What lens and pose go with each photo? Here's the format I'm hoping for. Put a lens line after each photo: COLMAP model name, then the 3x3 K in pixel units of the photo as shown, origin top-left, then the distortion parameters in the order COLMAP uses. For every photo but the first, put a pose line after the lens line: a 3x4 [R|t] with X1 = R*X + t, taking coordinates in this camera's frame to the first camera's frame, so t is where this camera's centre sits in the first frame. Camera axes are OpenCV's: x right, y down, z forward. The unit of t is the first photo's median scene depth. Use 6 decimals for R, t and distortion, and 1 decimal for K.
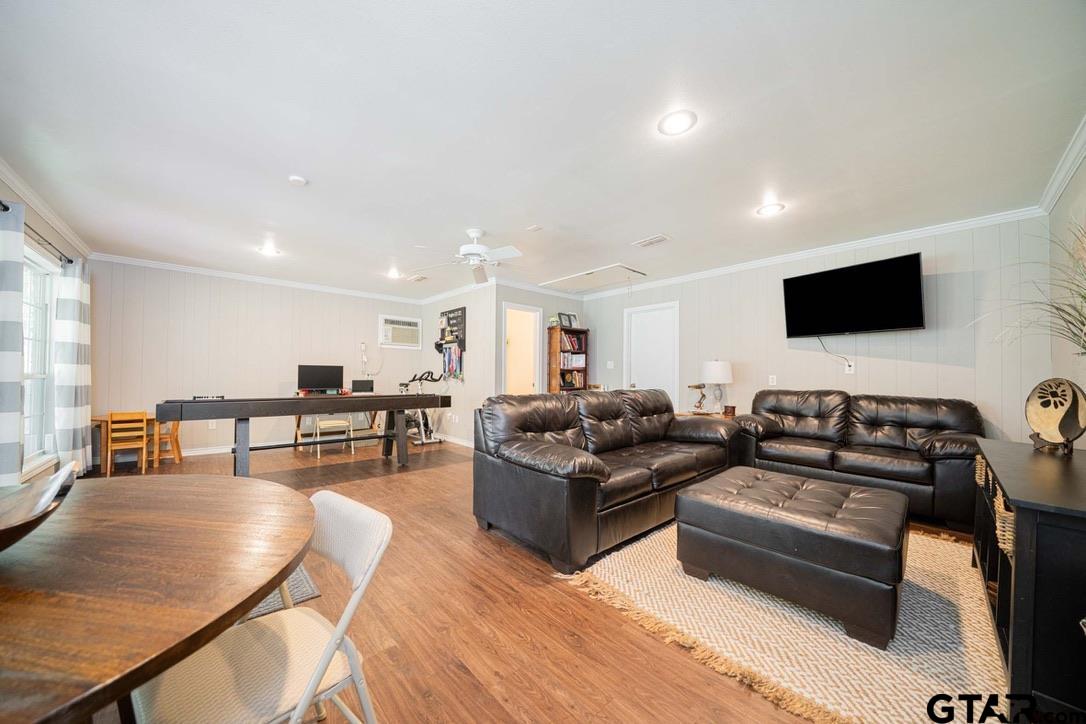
lens RADIAL K [[374.8, 0, 535.7], [0, 374.8, 368.9], [0, 0, 1]] dist [-0.026415, 0.003236]
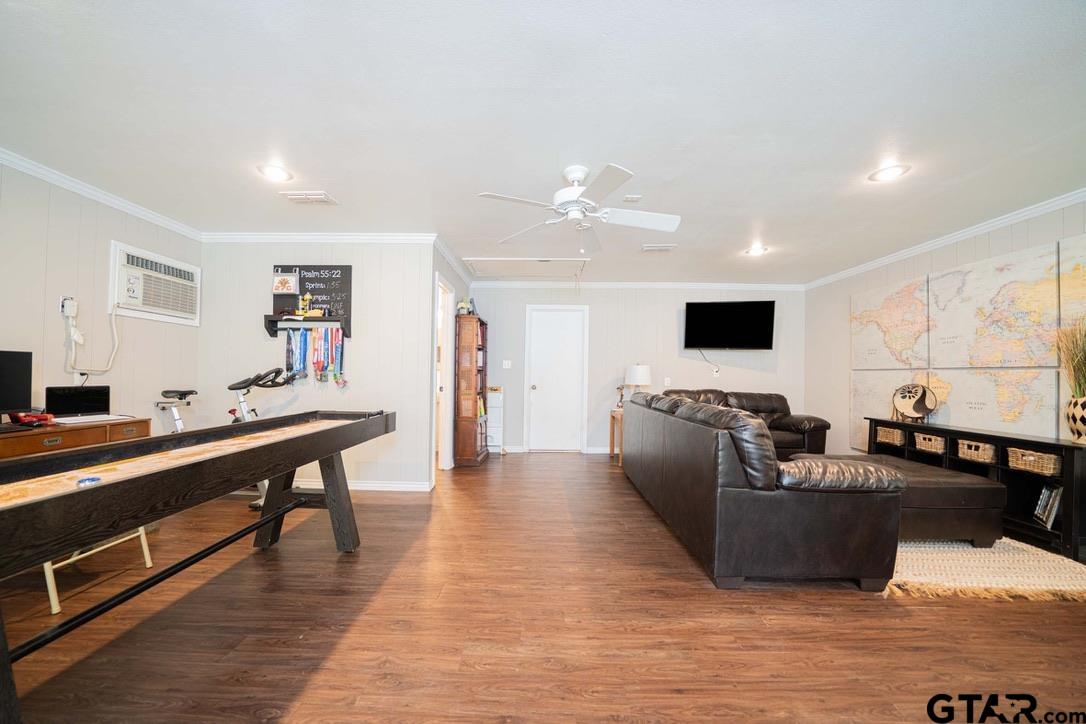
lens RADIAL K [[374.8, 0, 535.7], [0, 374.8, 368.9], [0, 0, 1]] dist [-0.026415, 0.003236]
pose [[0.681127, 0.014735, 0.732017, -0.573548], [-0.023146, 0.999731, 0.001414, -0.004118], [-0.731799, -0.017906, 0.681285, 0.471402]]
